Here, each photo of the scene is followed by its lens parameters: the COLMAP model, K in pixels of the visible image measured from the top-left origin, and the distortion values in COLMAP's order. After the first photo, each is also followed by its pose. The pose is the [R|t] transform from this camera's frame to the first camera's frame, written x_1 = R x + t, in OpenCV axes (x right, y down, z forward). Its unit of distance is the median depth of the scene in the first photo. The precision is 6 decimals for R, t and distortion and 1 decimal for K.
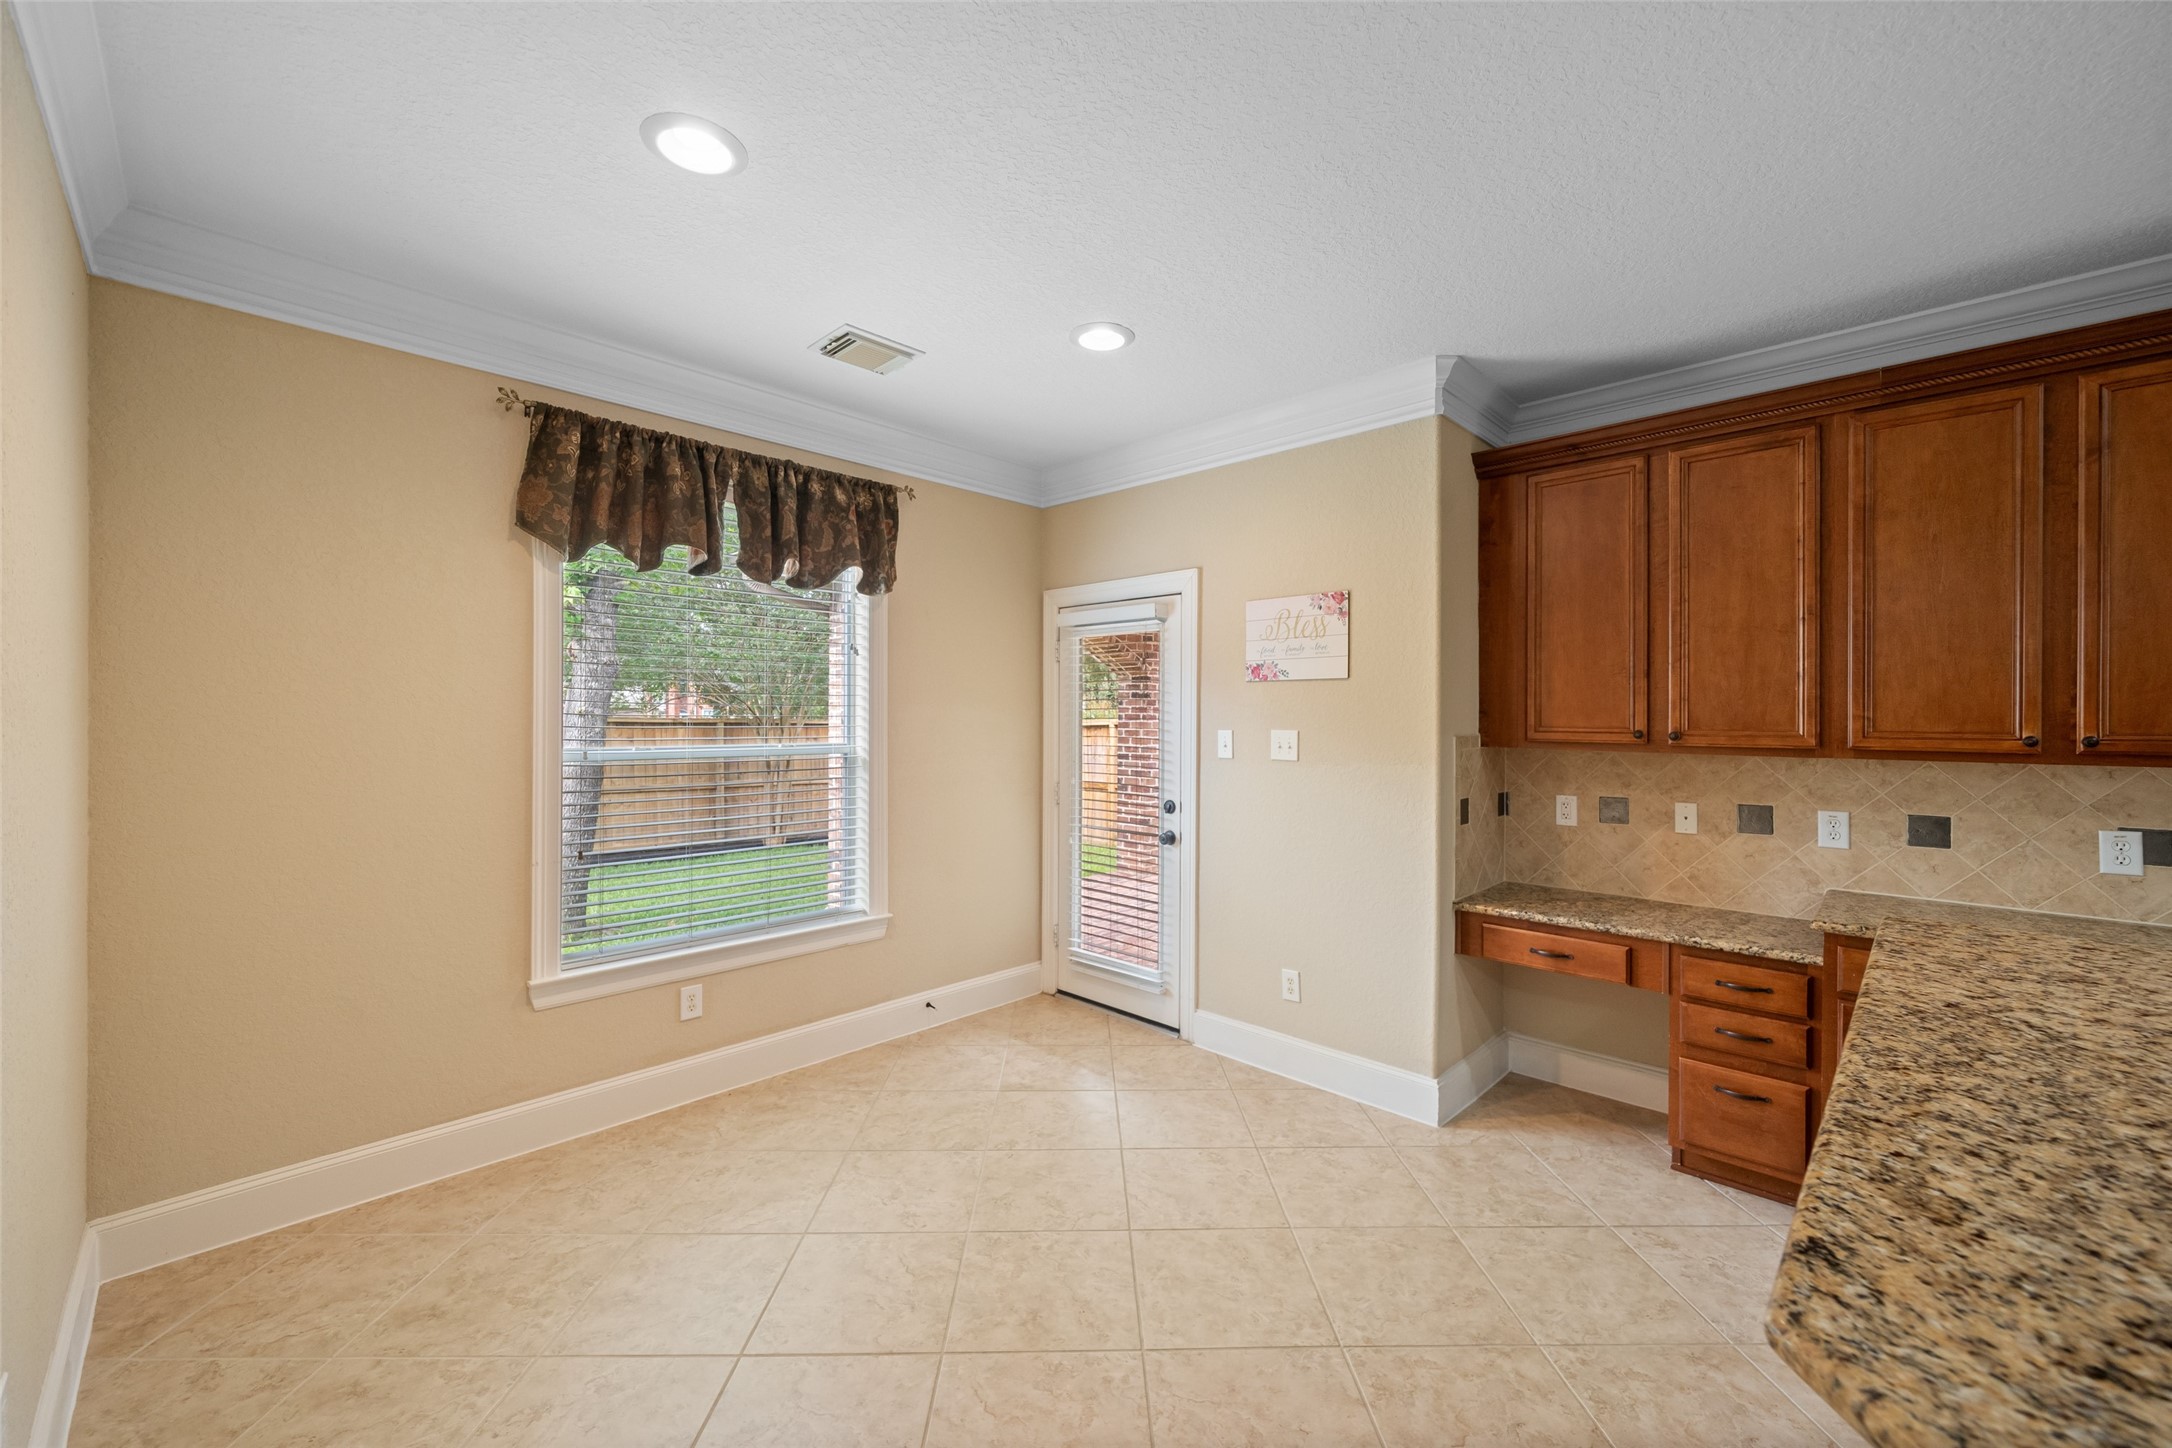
lens RADIAL K [[848.0, 0, 1084.5], [0, 848.0, 718.6], [0, 0, 1]] dist [-0.002849, -0.000570]
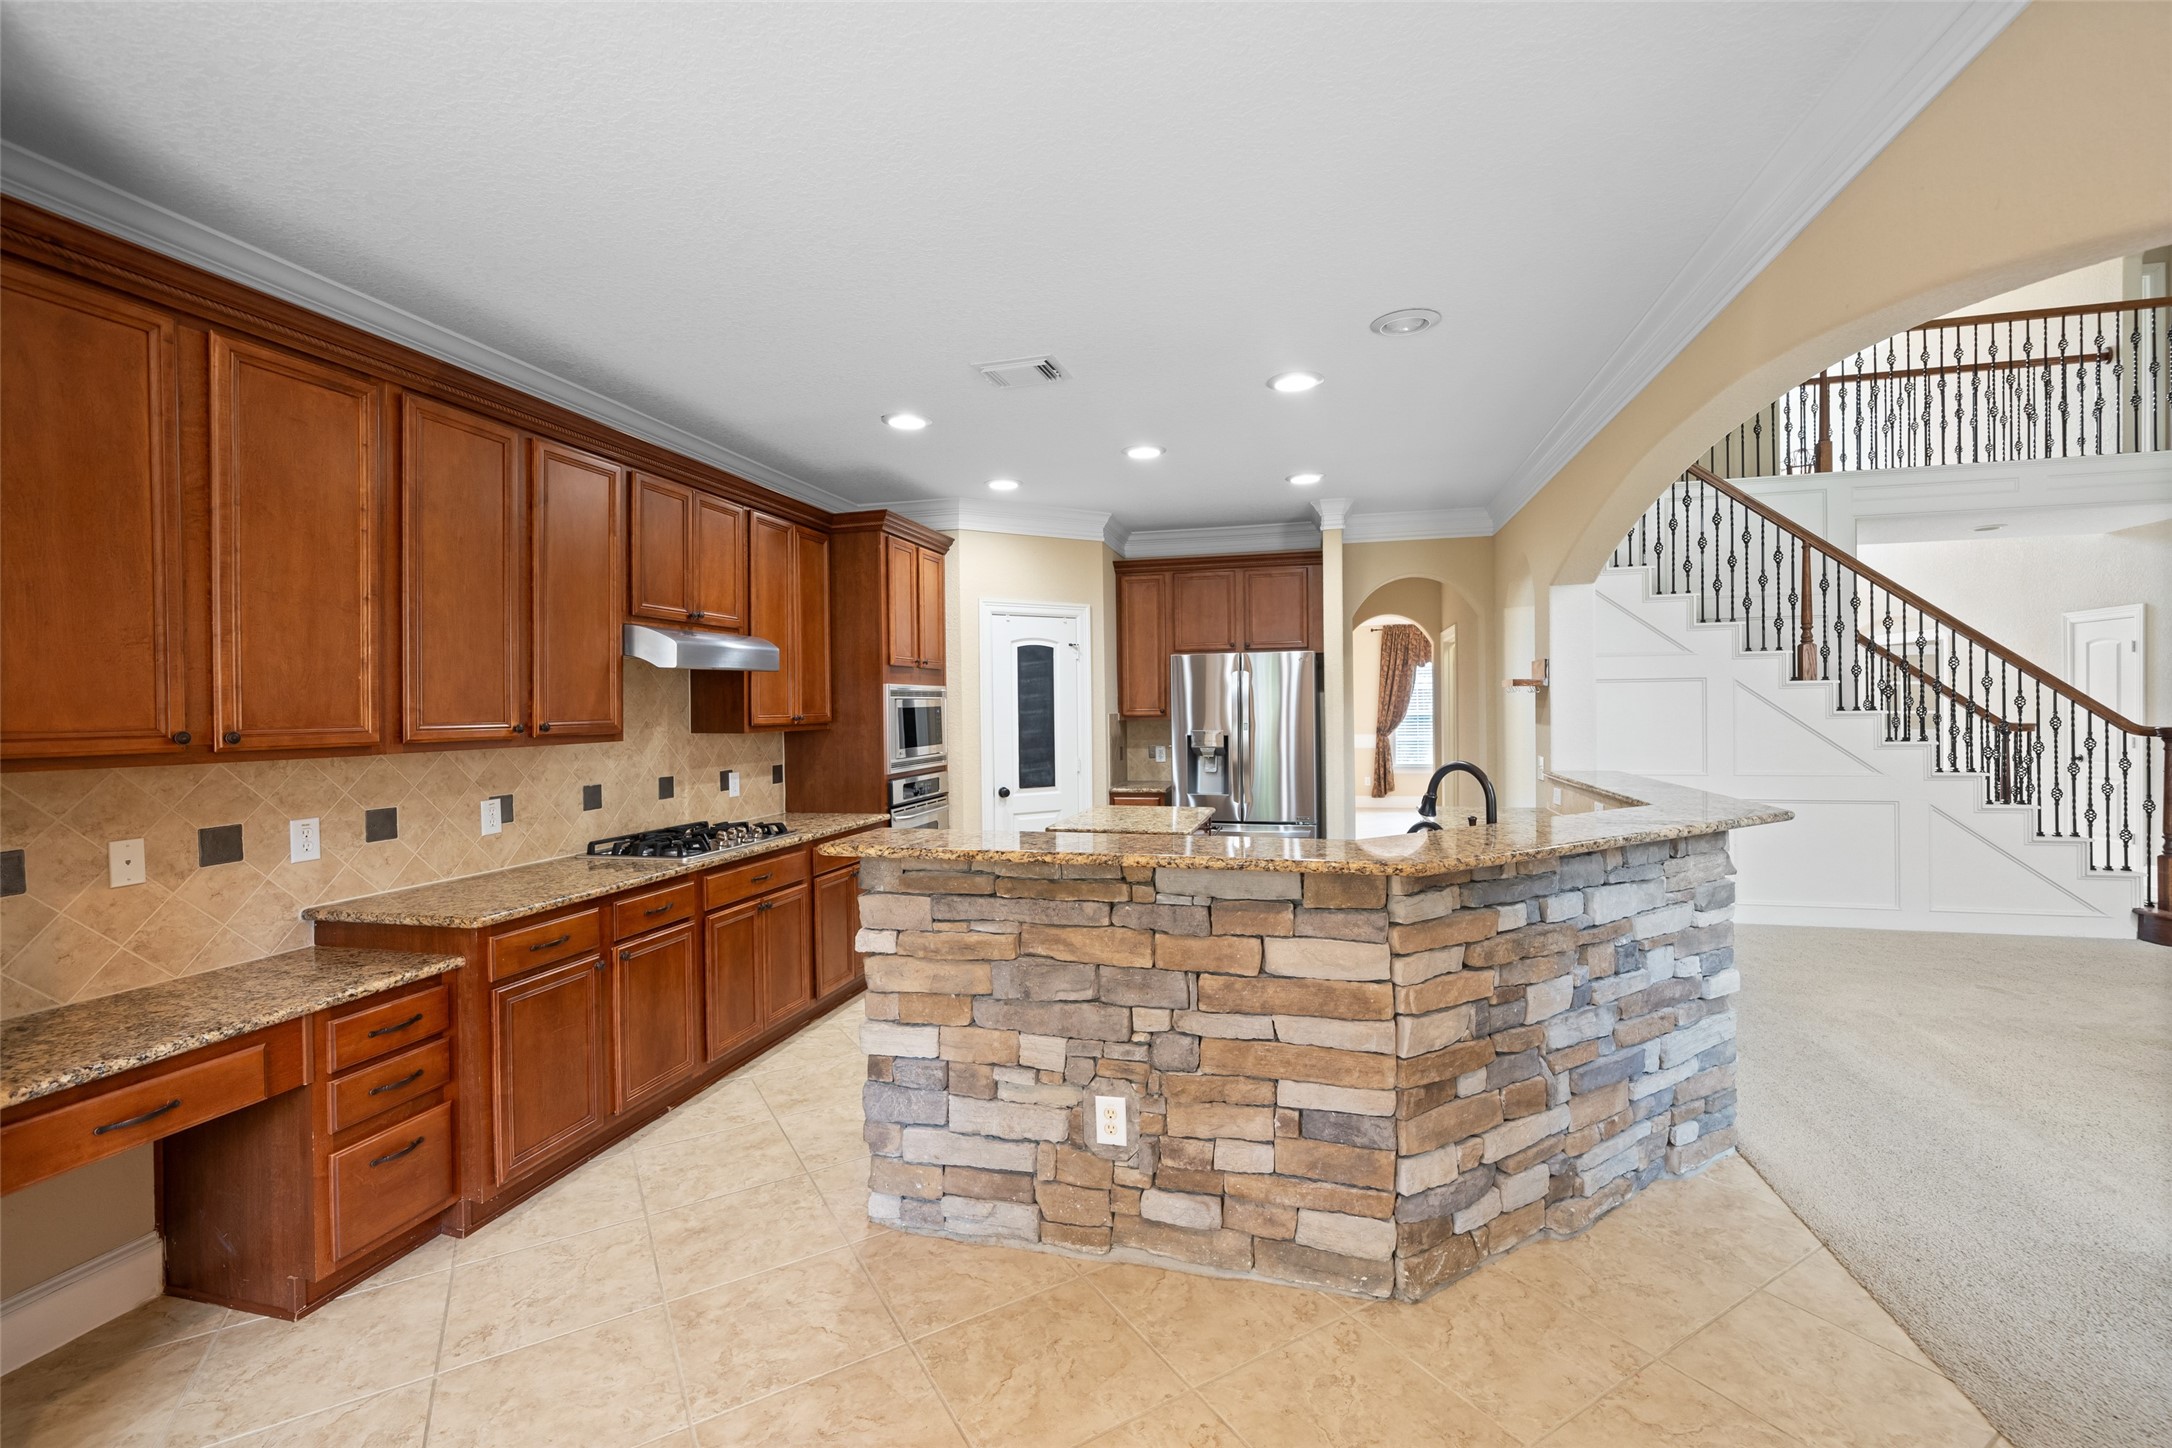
lens RADIAL K [[916.5, 0, 1099.8], [0, 916.5, 712.6], [0, 0, 1]] dist [0.000119, -0.000059]
pose [[-0.504136, -0.002732, 0.863620, -0.314147], [0.014977, 0.999817, 0.011906, 0.001023], [-0.863495, 0.018936, -0.504002, 0.705622]]
